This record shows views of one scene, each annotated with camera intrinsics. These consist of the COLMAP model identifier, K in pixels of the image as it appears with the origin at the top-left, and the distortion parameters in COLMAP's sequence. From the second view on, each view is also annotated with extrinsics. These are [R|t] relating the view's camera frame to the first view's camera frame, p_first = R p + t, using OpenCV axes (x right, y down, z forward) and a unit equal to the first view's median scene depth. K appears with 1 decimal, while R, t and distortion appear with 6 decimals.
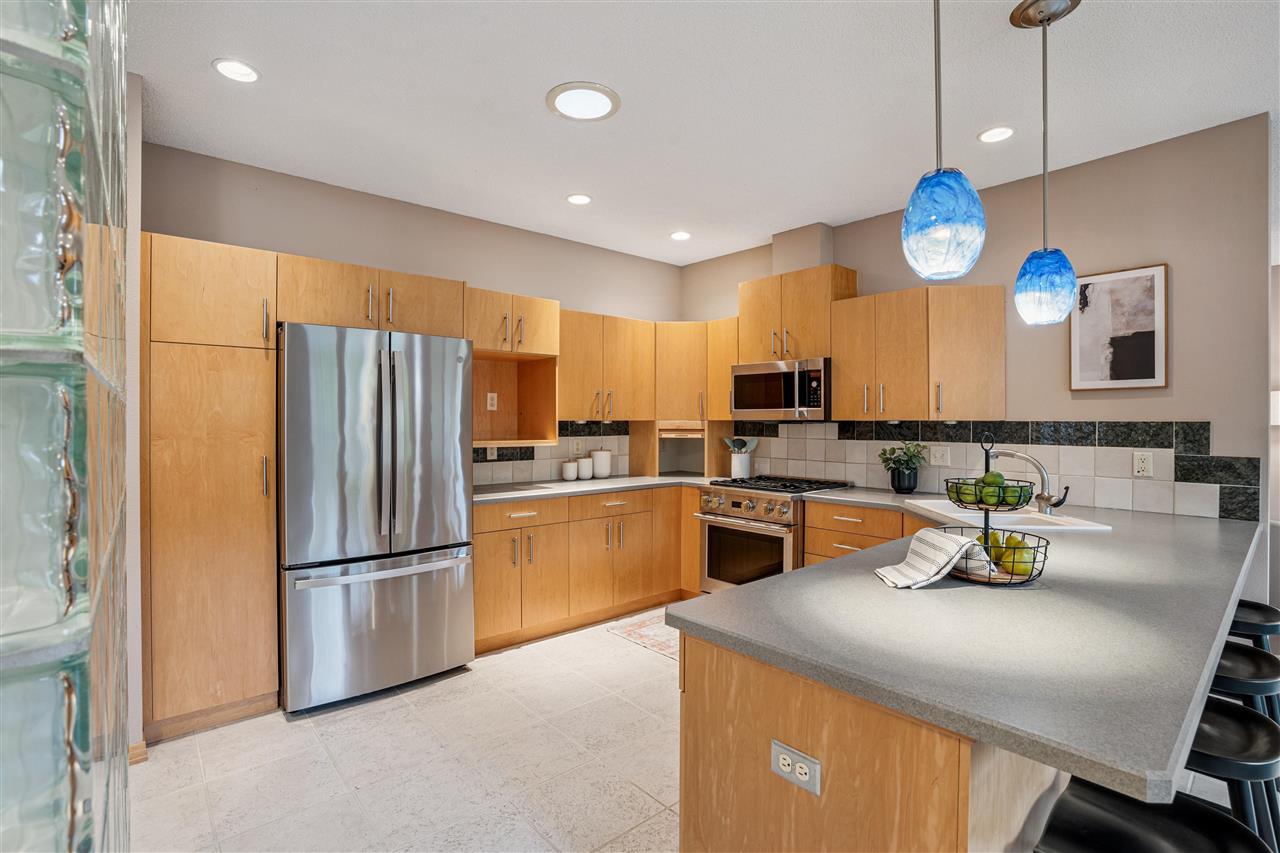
lens RADIAL K [[587.1, 0, 649.4], [0, 587.1, 422.1], [0, 0, 1]] dist [-0.040934, 0.005919]
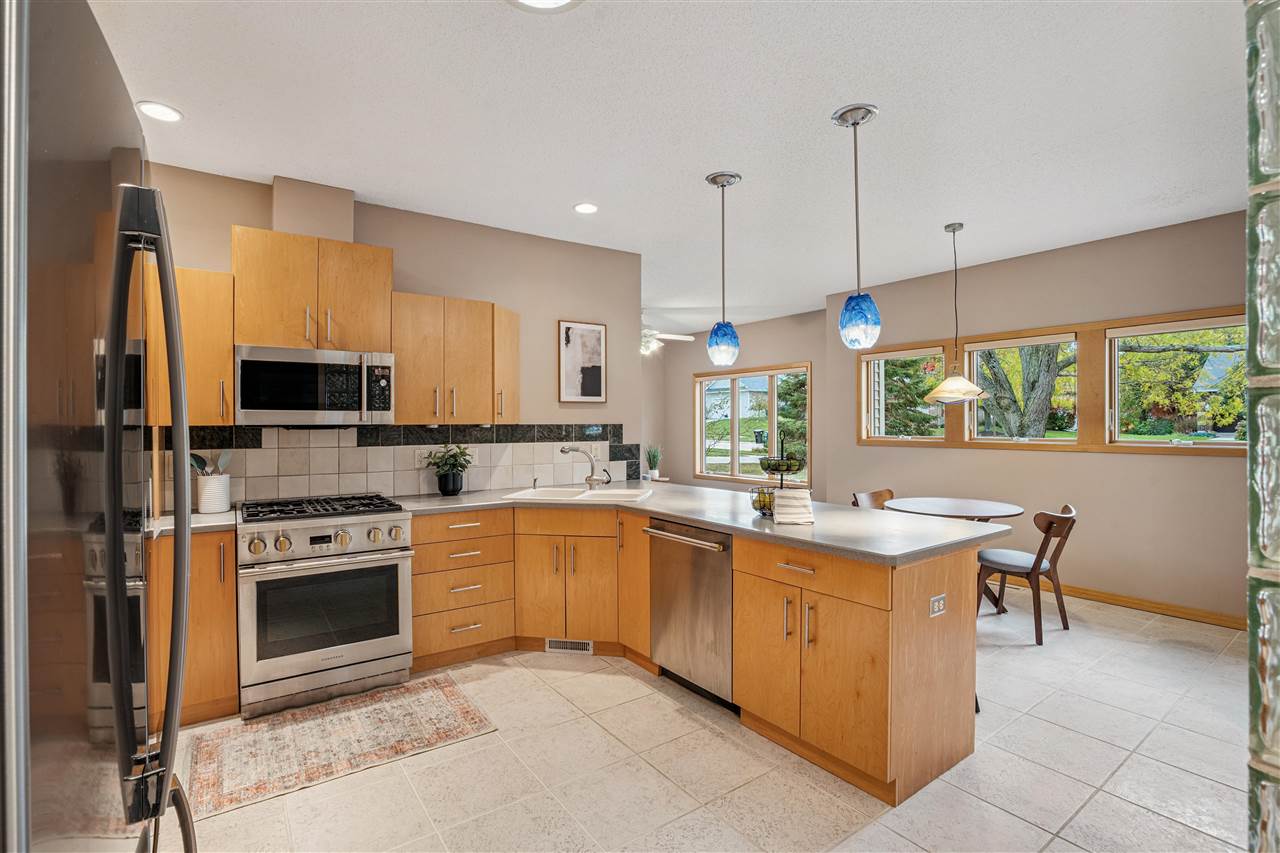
lens RADIAL K [[587.1, 0, 632.2], [0, 587.1, 429.0], [0, 0, 1]] dist [-0.040934, 0.005919]
pose [[0.137434, -0.011553, 0.990444, -0.666656], [0.008134, 0.999911, 0.010535, -0.003437], [-0.990478, 0.006609, 0.137515, 0.658406]]
